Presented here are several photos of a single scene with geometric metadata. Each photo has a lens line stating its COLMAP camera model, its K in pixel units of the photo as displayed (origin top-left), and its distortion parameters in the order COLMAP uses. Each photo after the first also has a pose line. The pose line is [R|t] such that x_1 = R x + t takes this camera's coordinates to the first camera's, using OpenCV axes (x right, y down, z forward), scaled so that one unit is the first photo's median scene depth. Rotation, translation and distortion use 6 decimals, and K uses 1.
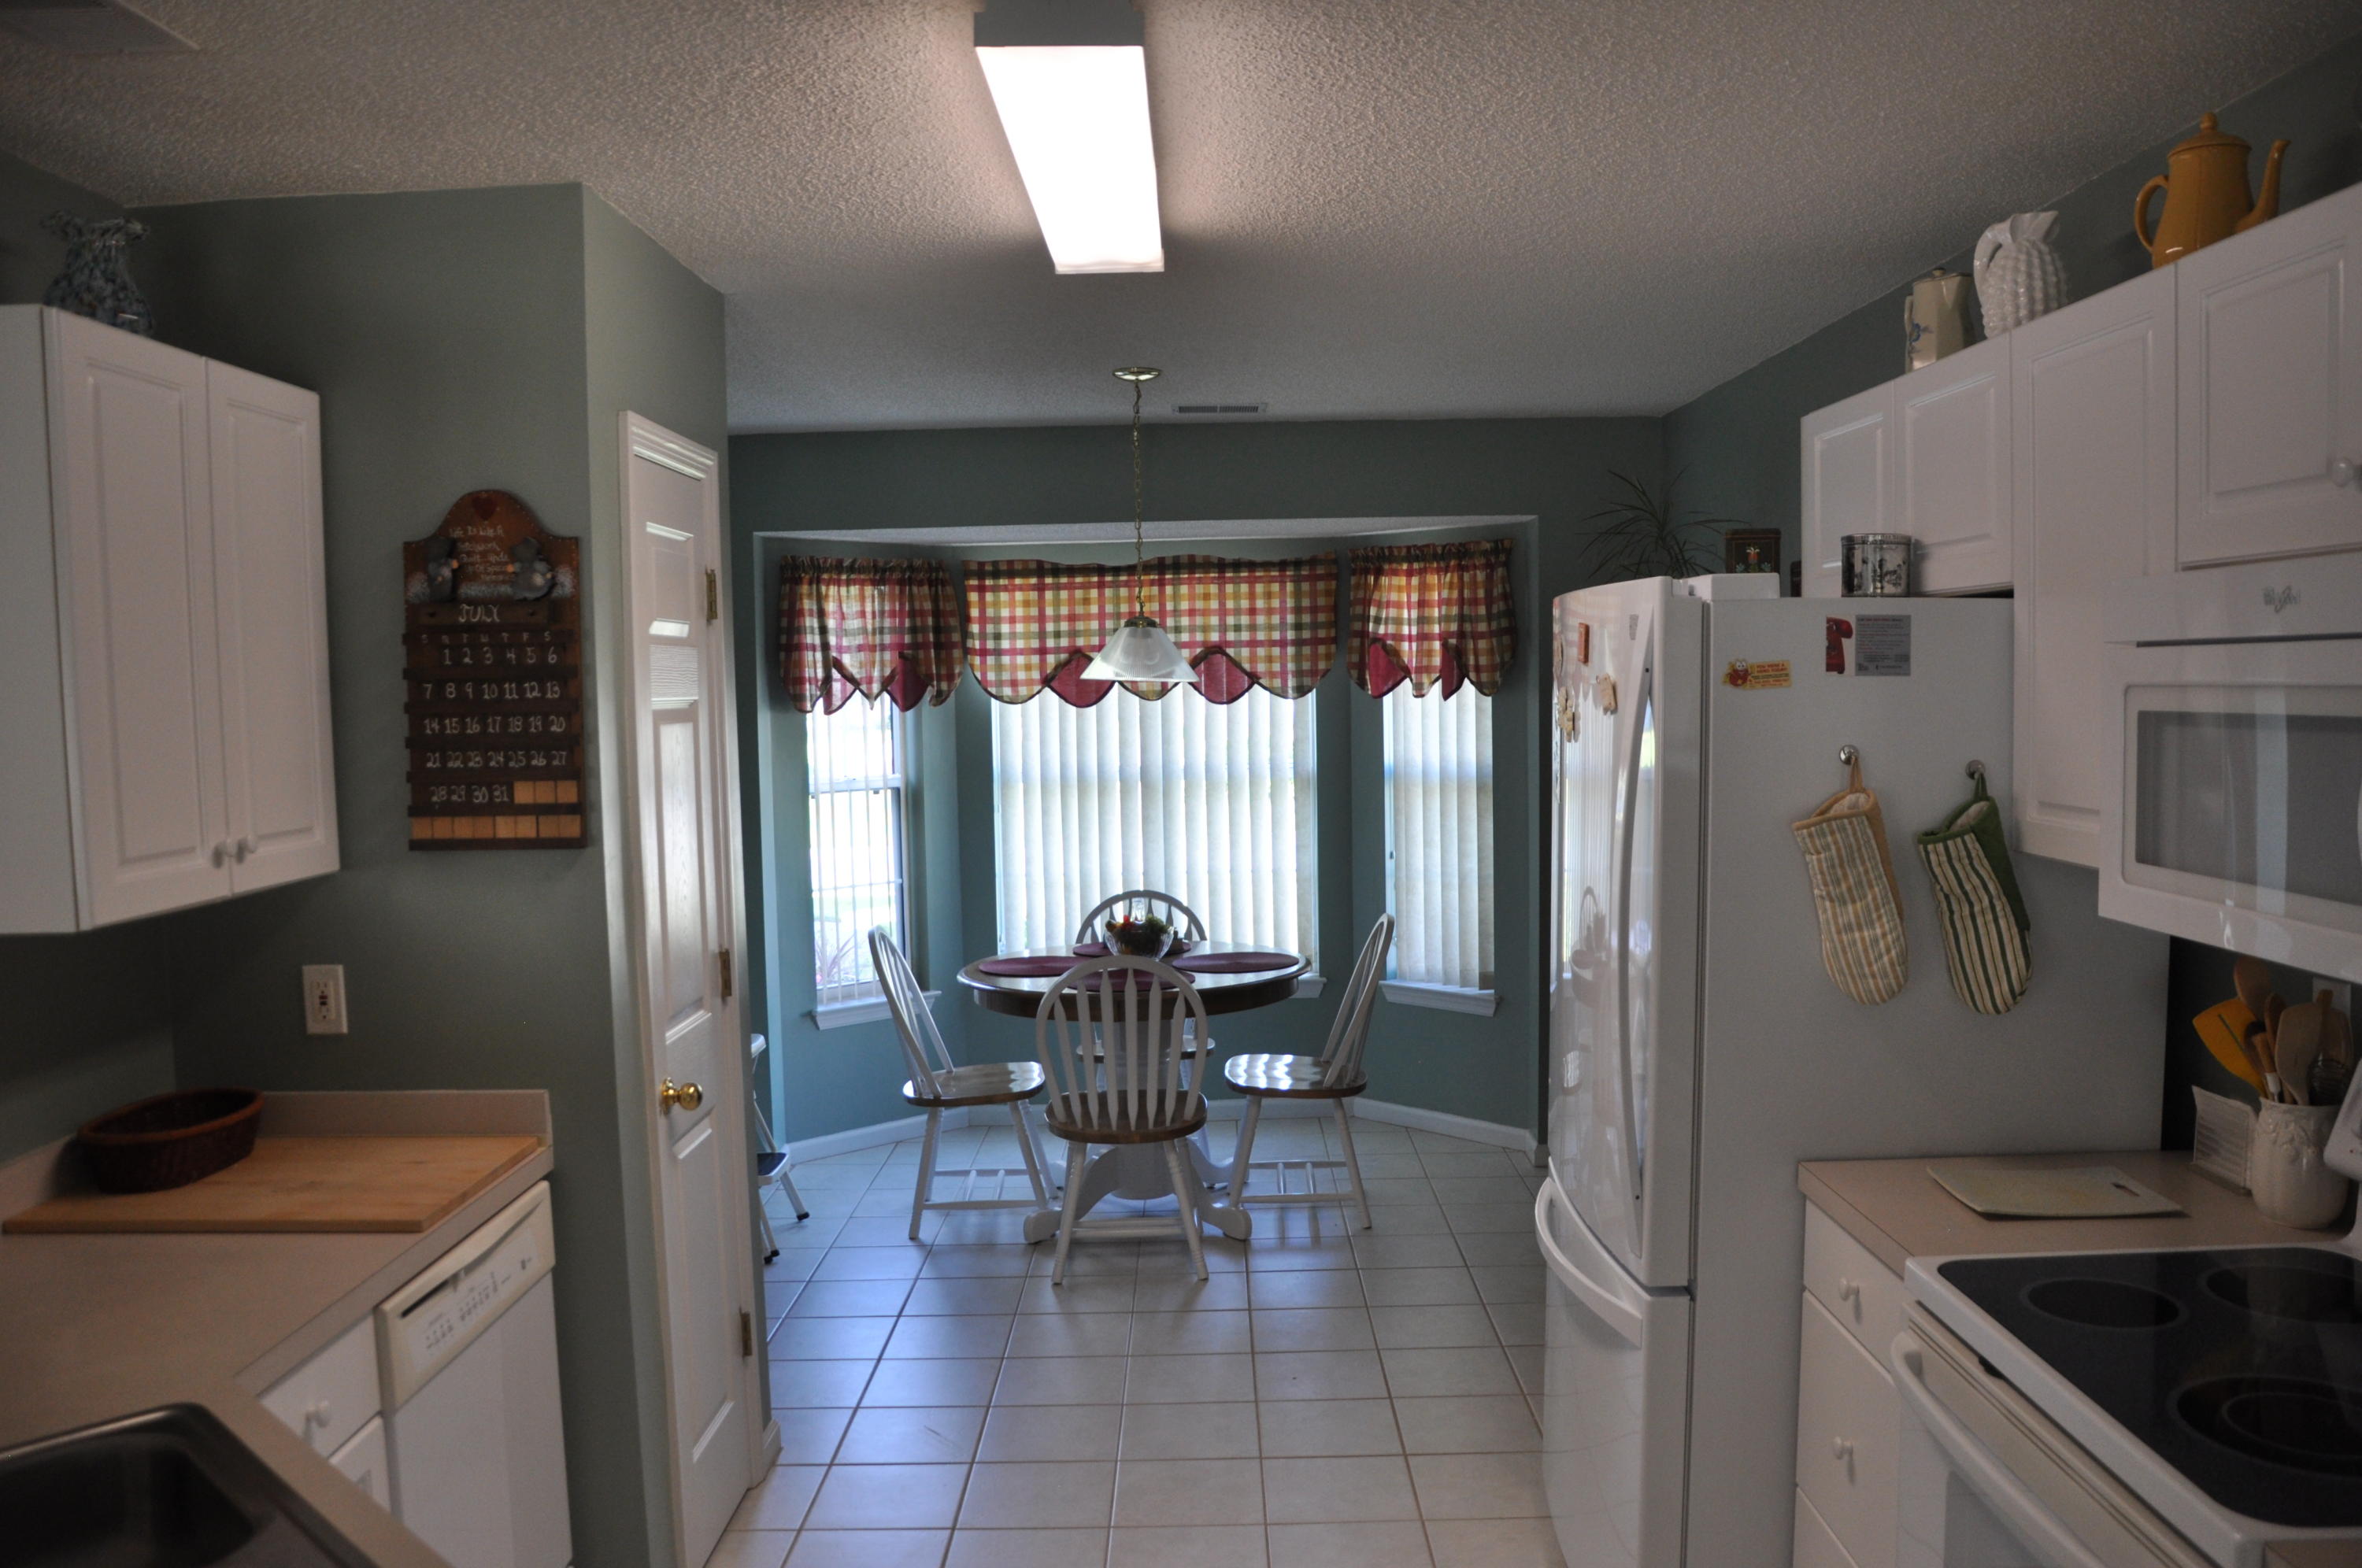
lens RADIAL K [[1837.0, 0, 1232.8], [0, 1837.0, 838.3], [0, 0, 1]] dist [-0.136738, 0.084453]
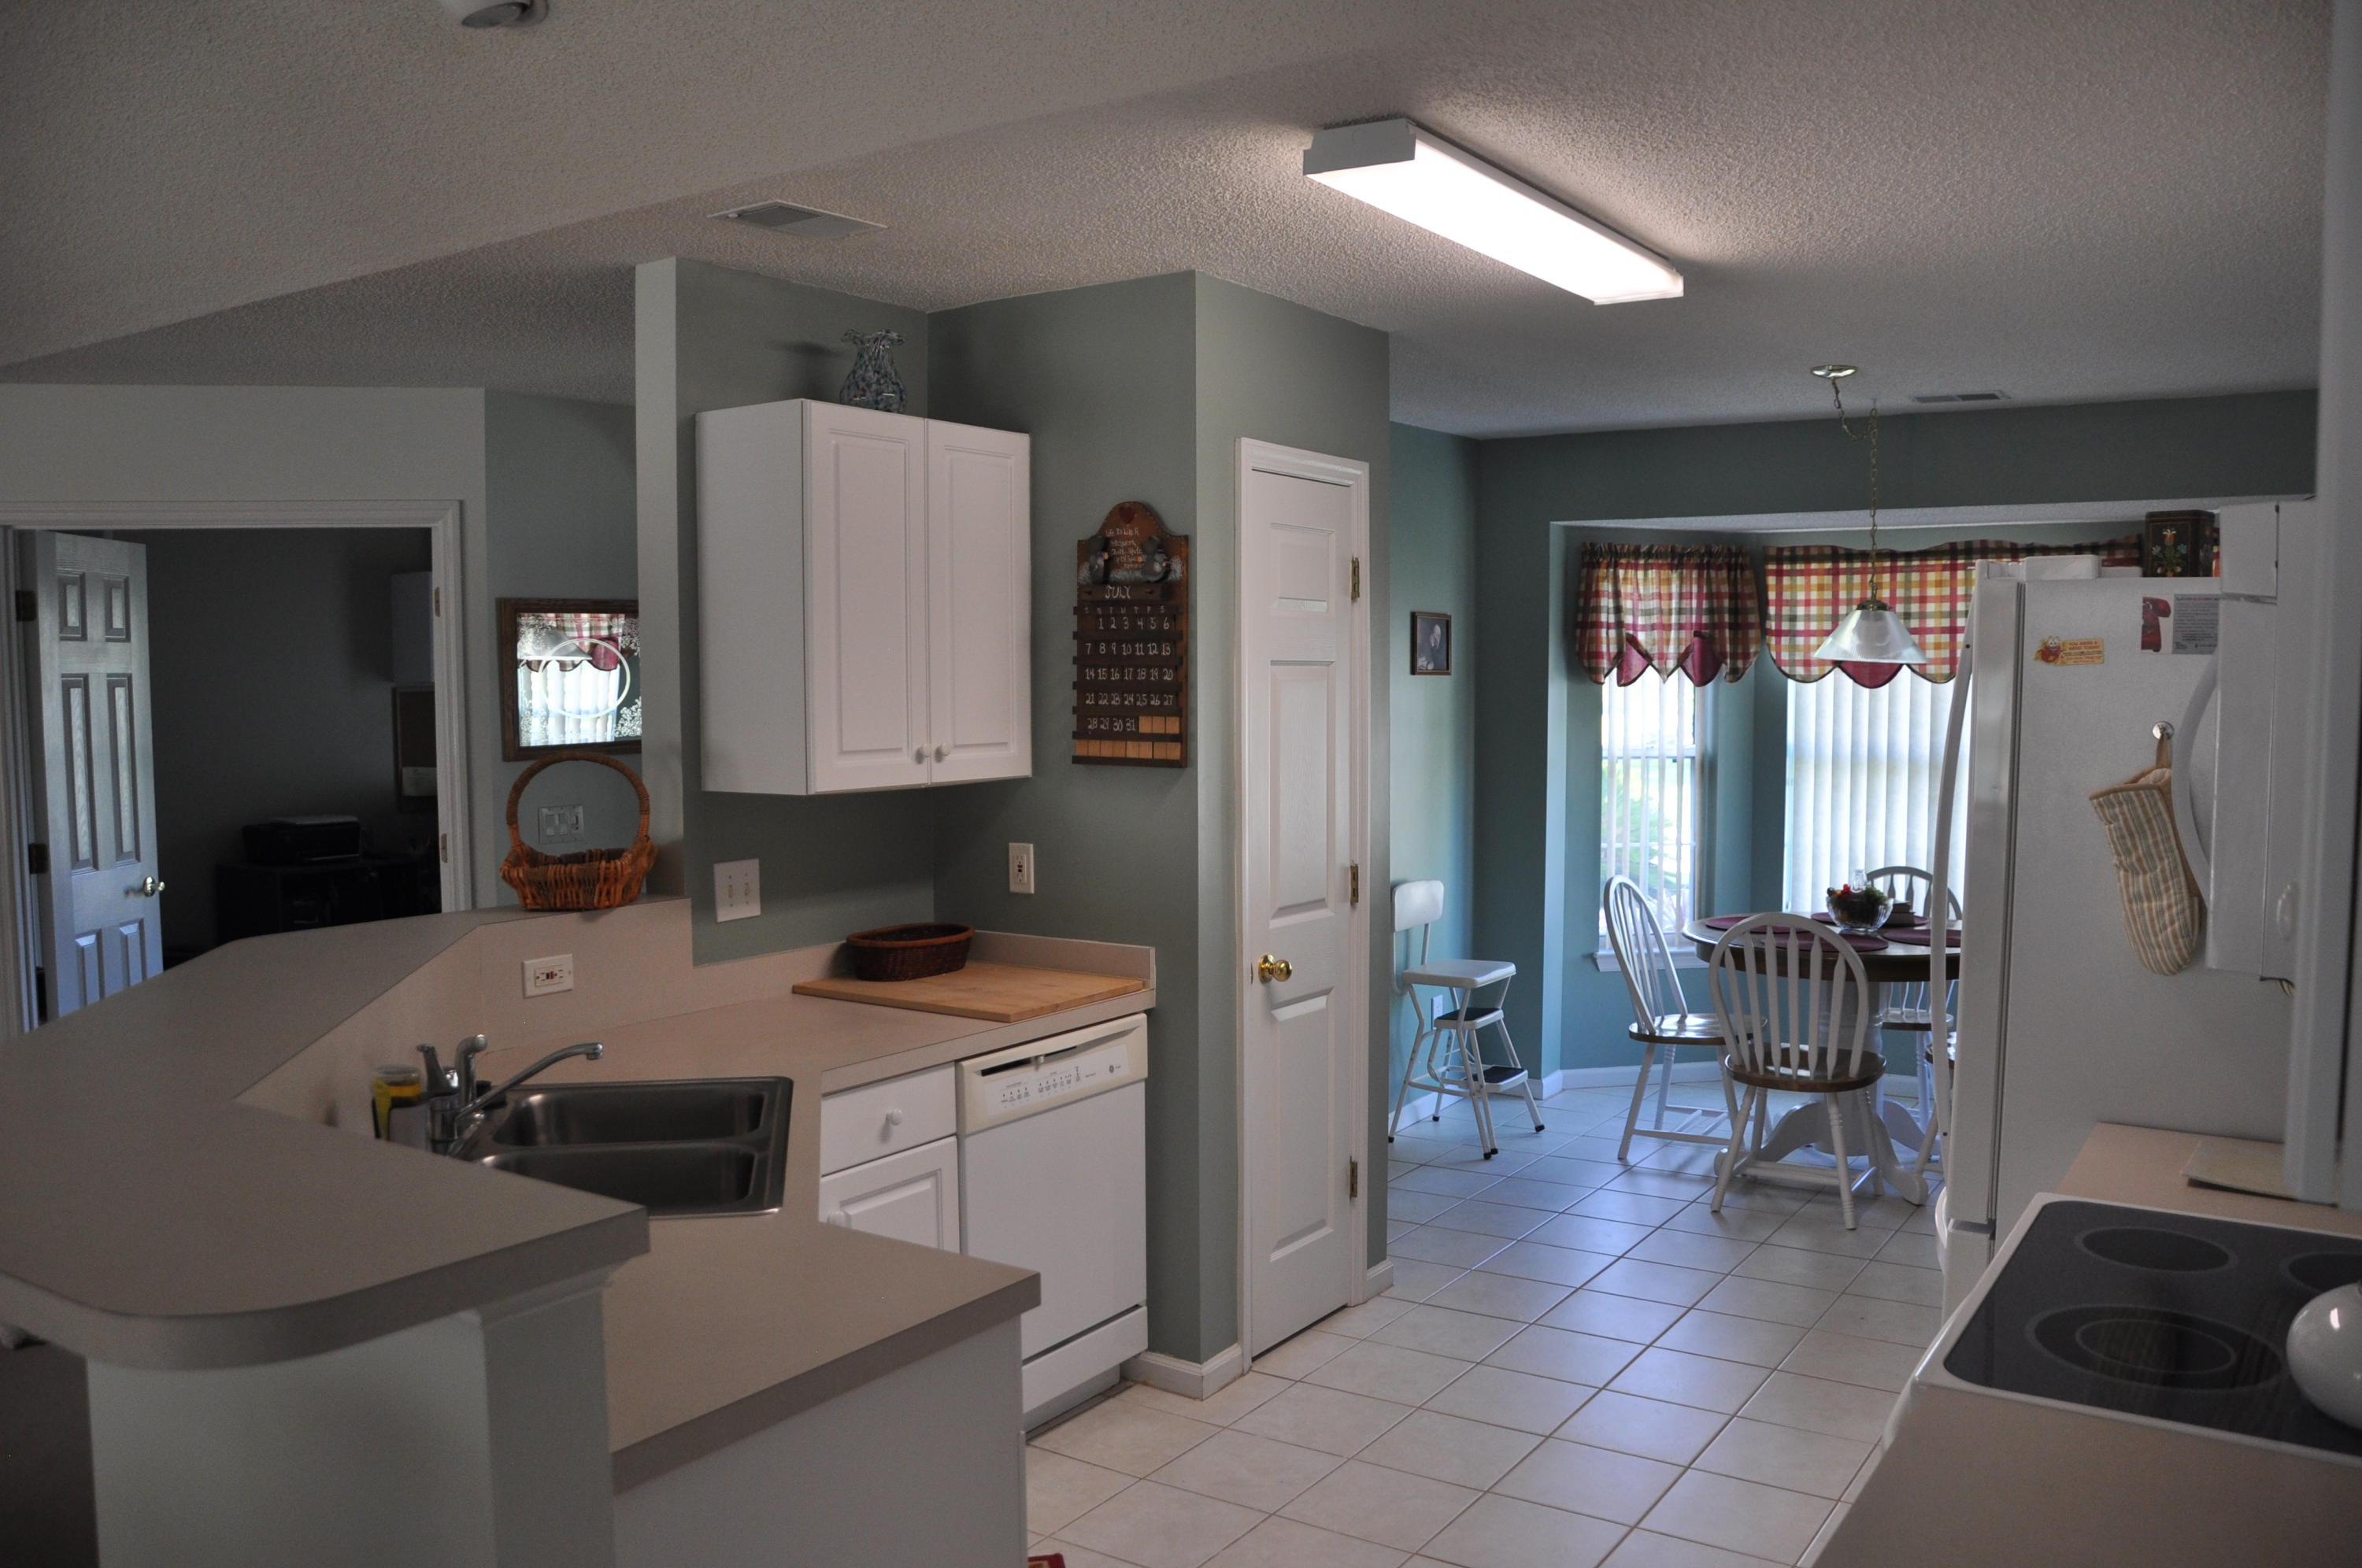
lens RADIAL K [[1837.0, 0, 1233.8], [0, 1837.0, 844.7], [0, 0, 1]] dist [-0.136738, 0.084453]
pose [[0.838848, 0.068375, -0.540055, 0.408020], [-0.061514, 0.997632, 0.030760, 0.017821], [0.540880, 0.007418, 0.841067, -0.121601]]
